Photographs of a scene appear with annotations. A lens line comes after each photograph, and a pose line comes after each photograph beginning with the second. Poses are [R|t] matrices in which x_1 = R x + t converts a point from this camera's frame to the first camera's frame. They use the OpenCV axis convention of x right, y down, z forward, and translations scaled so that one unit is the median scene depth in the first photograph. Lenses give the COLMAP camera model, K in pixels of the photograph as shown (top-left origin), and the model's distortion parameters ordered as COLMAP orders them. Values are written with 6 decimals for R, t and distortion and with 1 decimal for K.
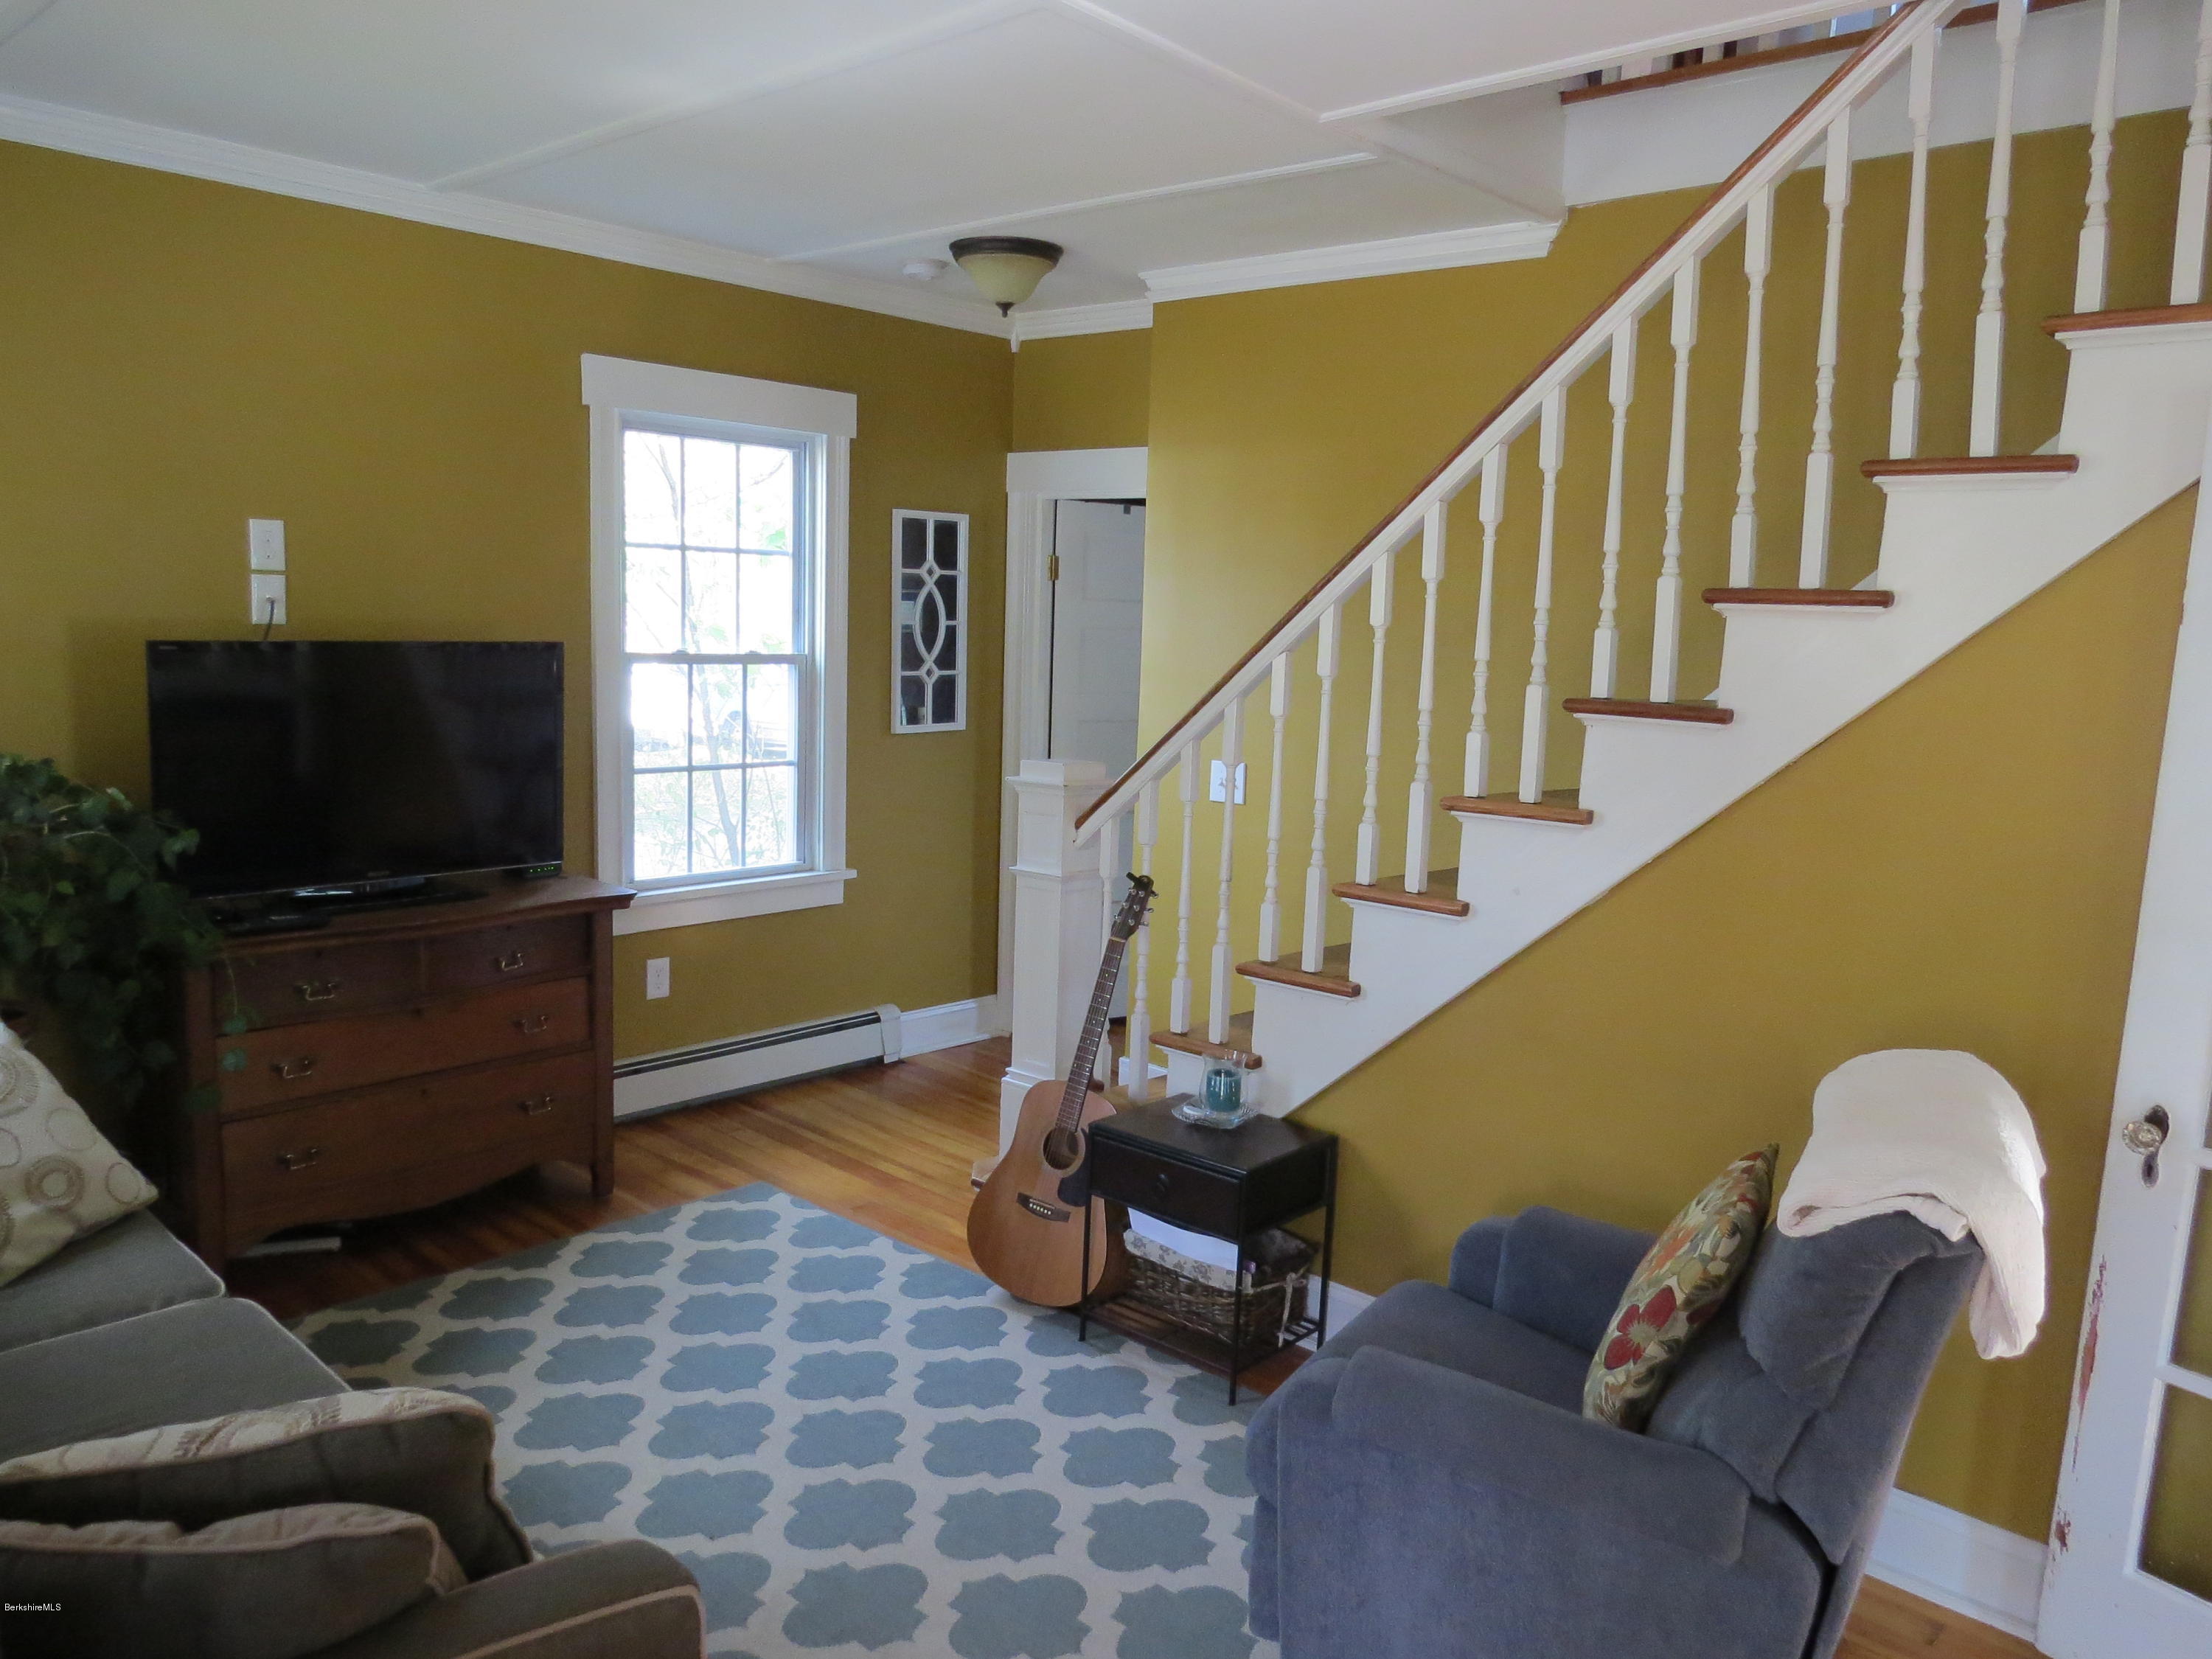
lens RADIAL K [[1579.0, 0, 1125.5], [0, 1579.0, 822.2], [0, 0, 1]] dist [-0.018787, 0.004871]
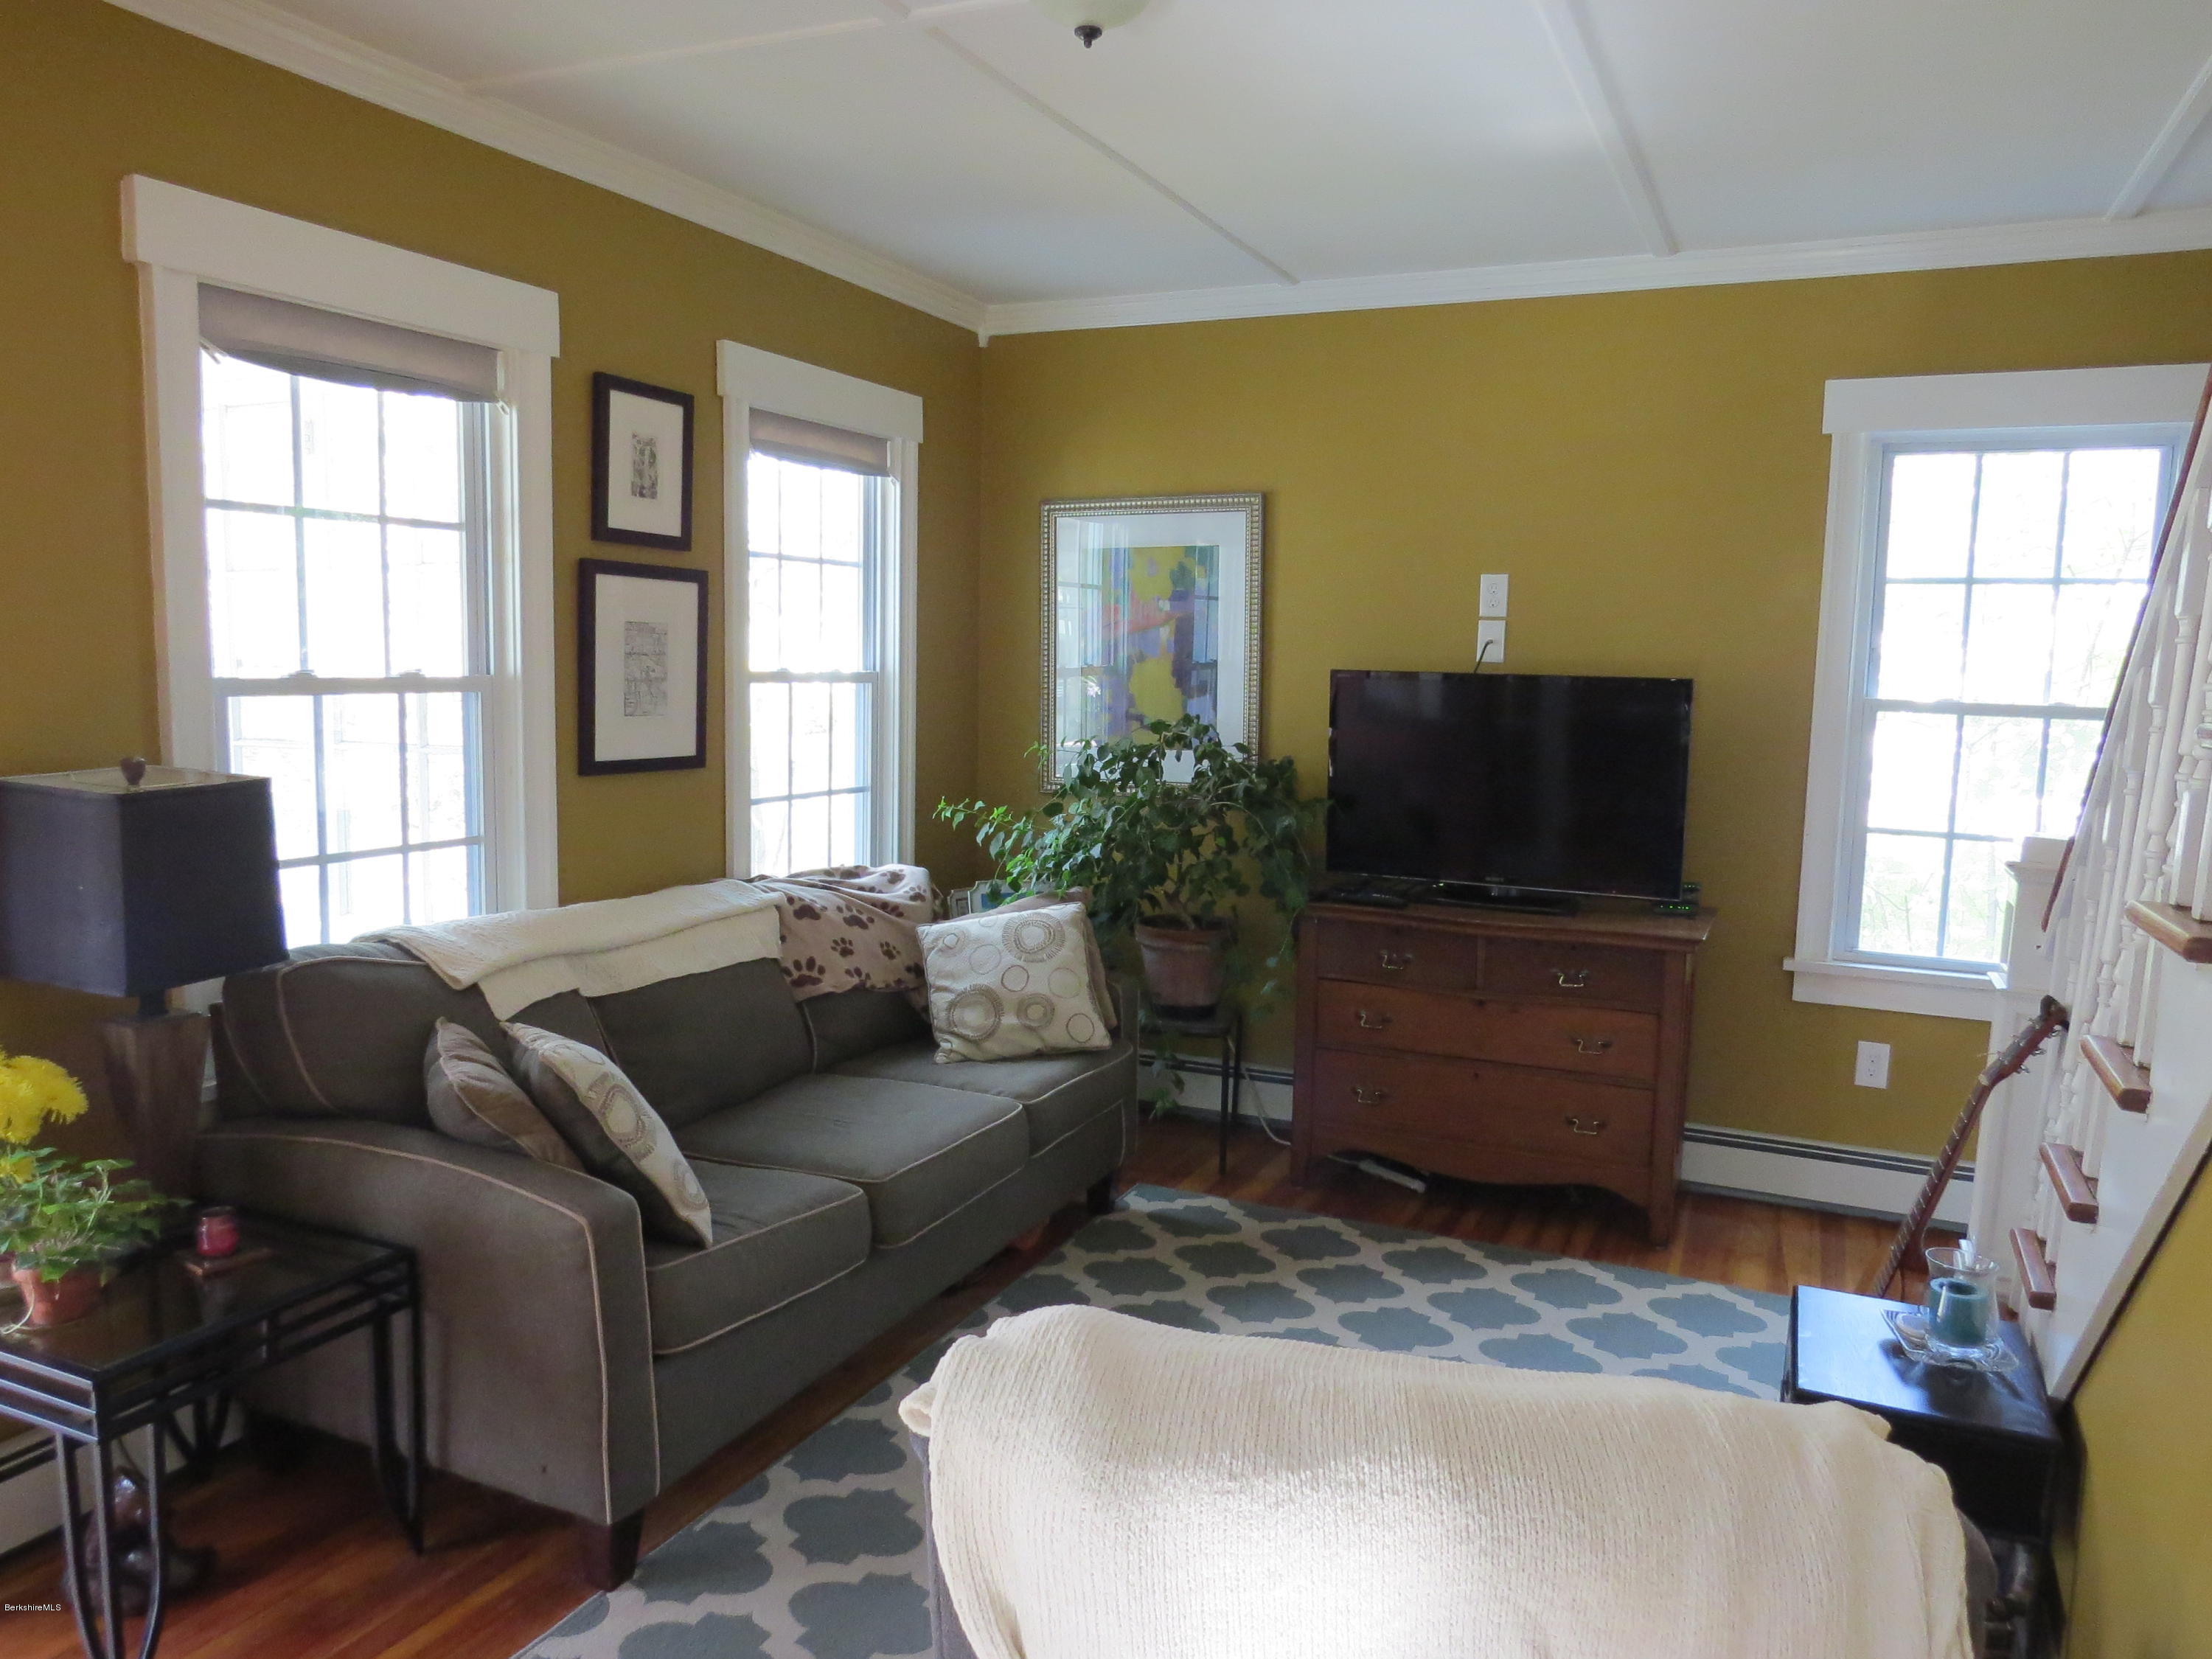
lens RADIAL K [[1579.0, 0, 1119.5], [0, 1579.0, 836.8], [0, 0, 1]] dist [-0.018787, 0.004871]
pose [[0.302362, 0.086985, -0.949216, 0.513927], [-0.141316, 0.988913, 0.045608, -0.010840], [0.942659, 0.120350, 0.311302, 0.386744]]
